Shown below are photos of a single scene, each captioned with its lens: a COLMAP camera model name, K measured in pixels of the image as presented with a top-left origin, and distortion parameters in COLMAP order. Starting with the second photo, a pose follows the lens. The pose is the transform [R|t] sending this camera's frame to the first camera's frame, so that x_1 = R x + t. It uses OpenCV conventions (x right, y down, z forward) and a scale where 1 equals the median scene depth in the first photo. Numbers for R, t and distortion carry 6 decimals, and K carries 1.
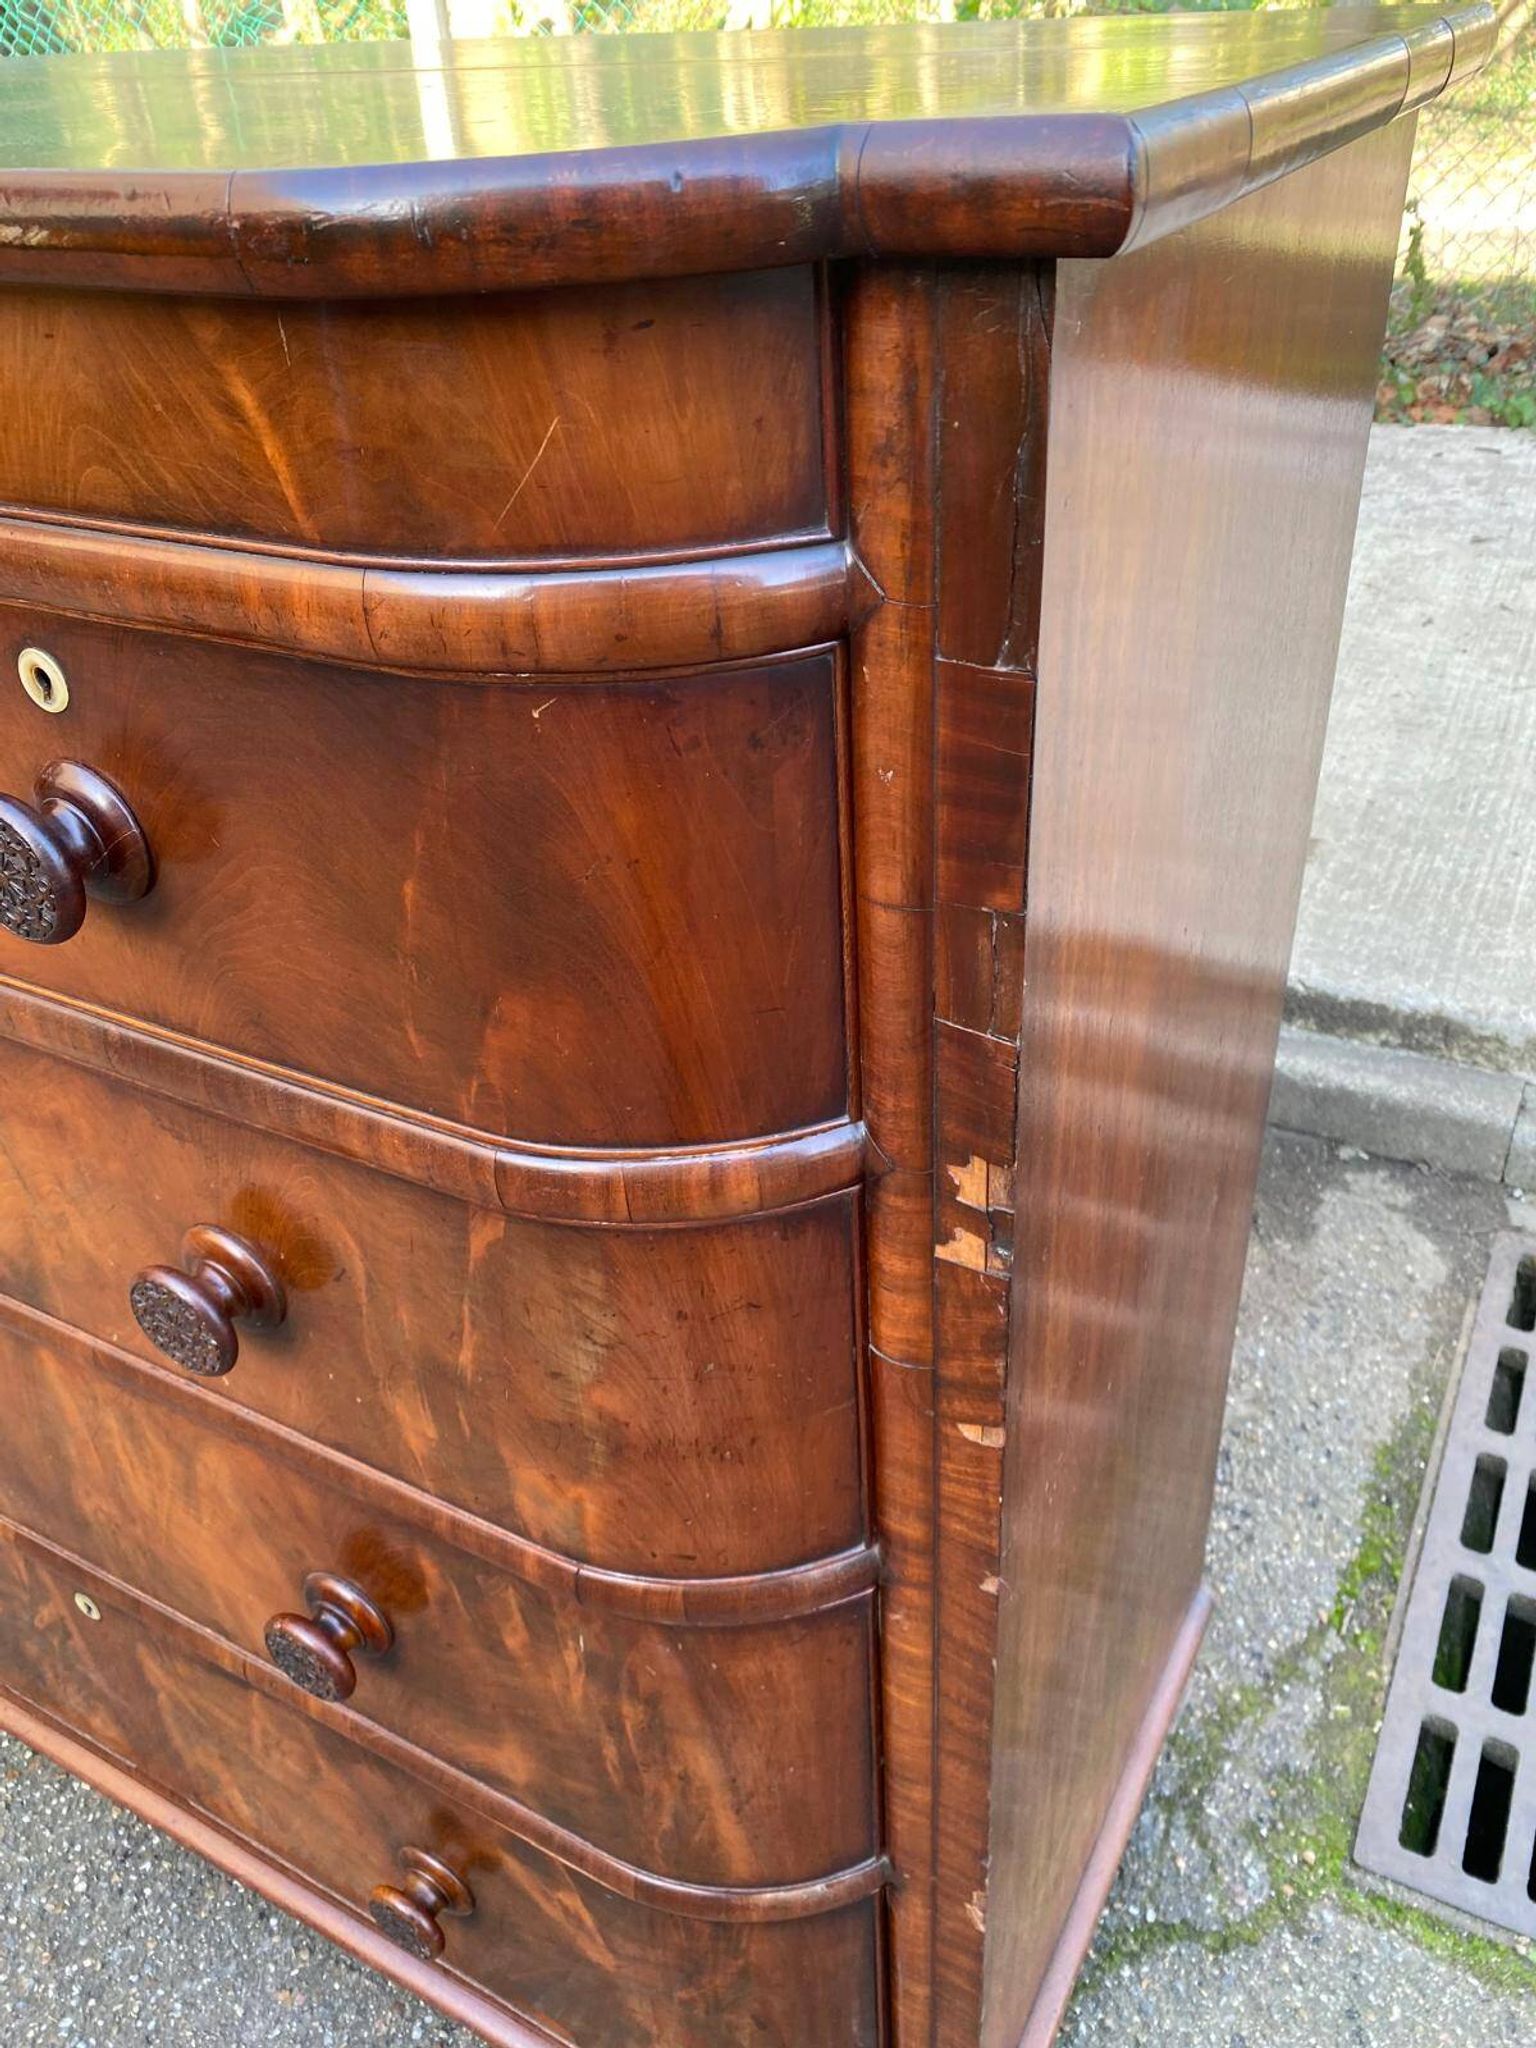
lens RADIAL K [[1566.2, 0, 781.8], [0, 1566.2, 991.4], [0, 0, 1]] dist [0.031190, -0.041547]
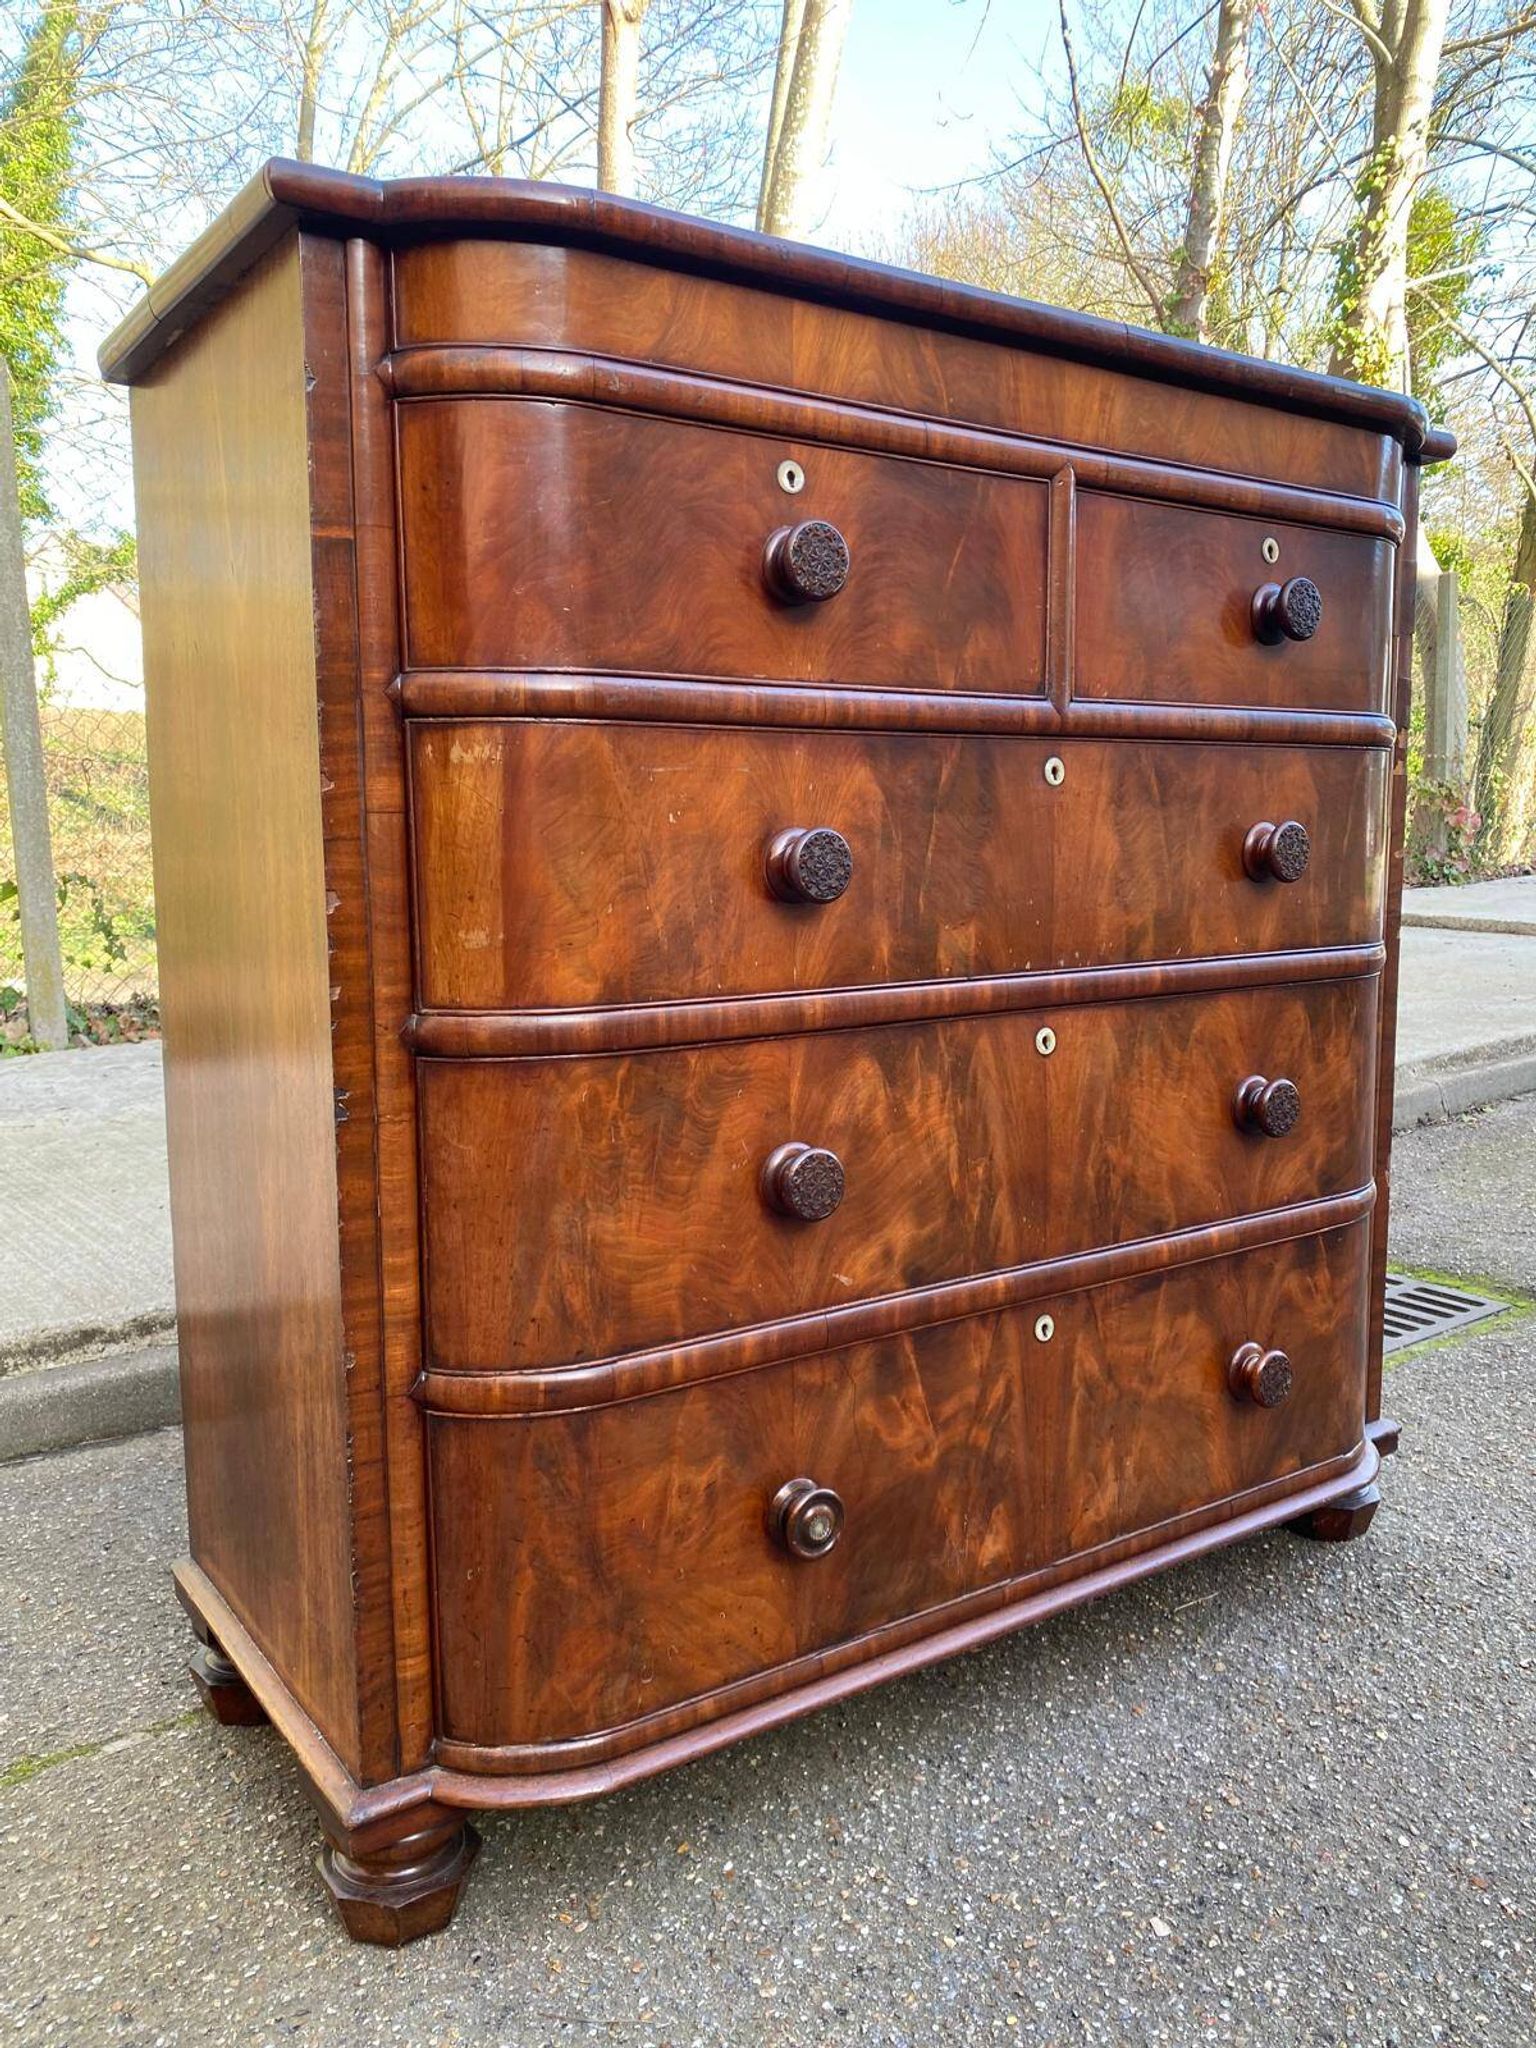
lens RADIAL K [[1566.2, 0, 754.9], [0, 1566.2, 1027.3], [0, 0, 1]] dist [0.031190, -0.041547]
pose [[0.442448, -0.057069, 0.894976, -2.839528], [0.482199, 0.856572, -0.183764, 0.490311], [-0.756124, 0.512862, 0.406508, 0.845091]]
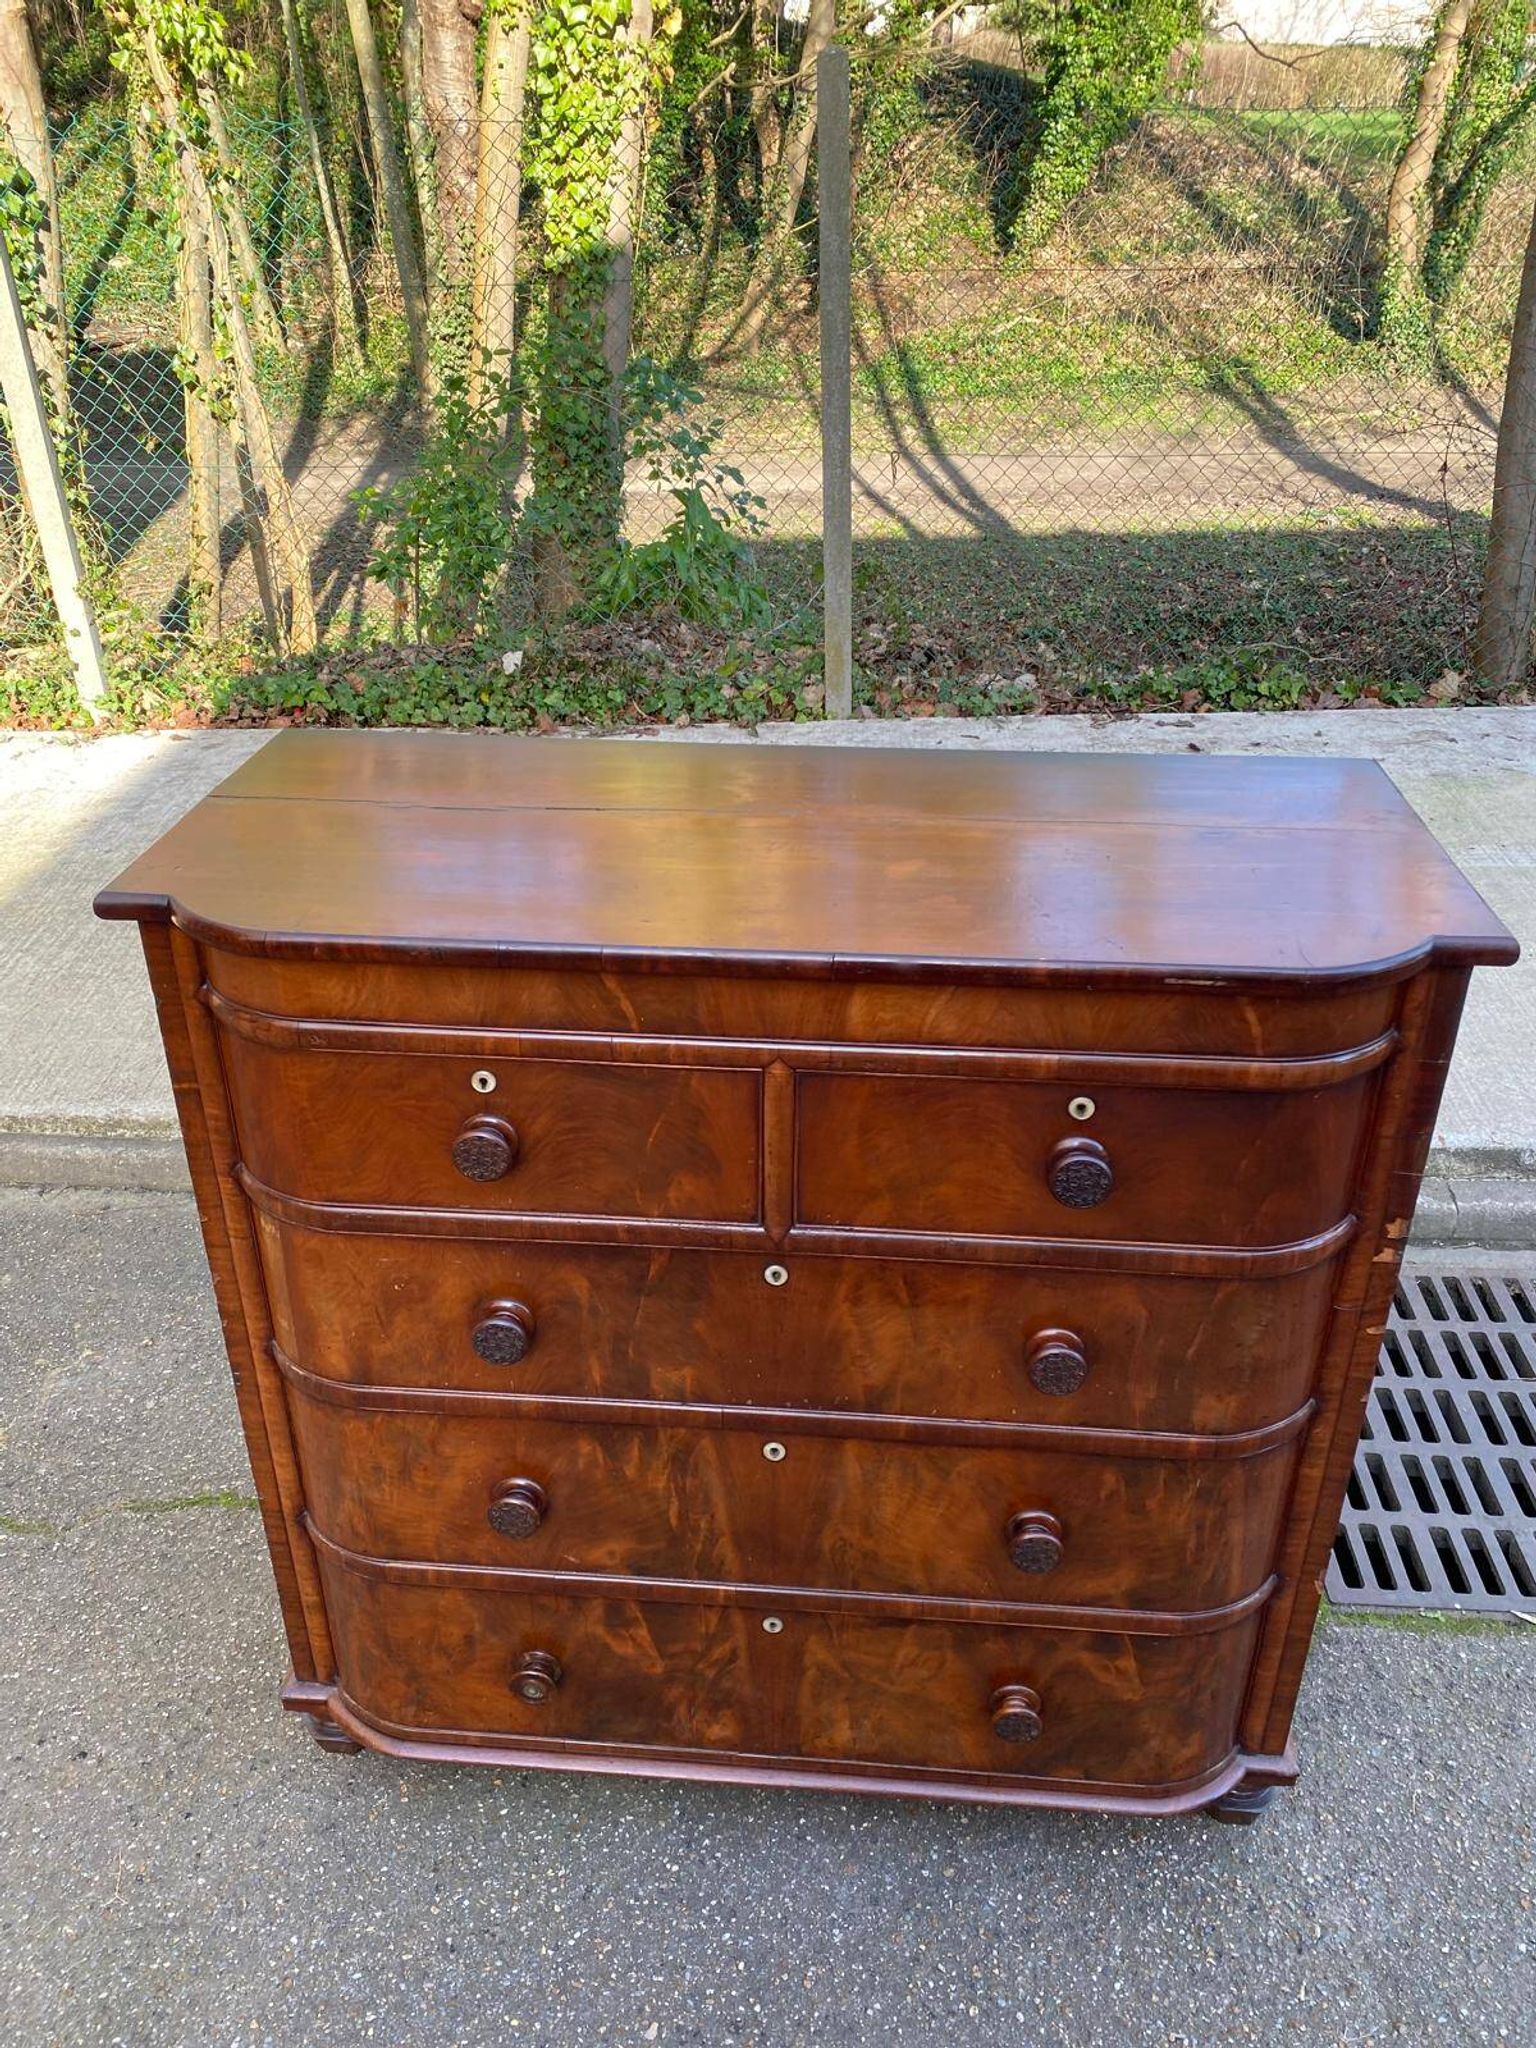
lens RADIAL K [[1566.2, 0, 763.8], [0, 1566.2, 1005.1], [0, 0, 1]] dist [0.031190, -0.041547]
pose [[0.912160, -0.141514, 0.384627, -1.655849], [0.182552, 0.980545, -0.072162, -0.234621], [-0.366932, 0.136038, 0.920247, -1.060166]]
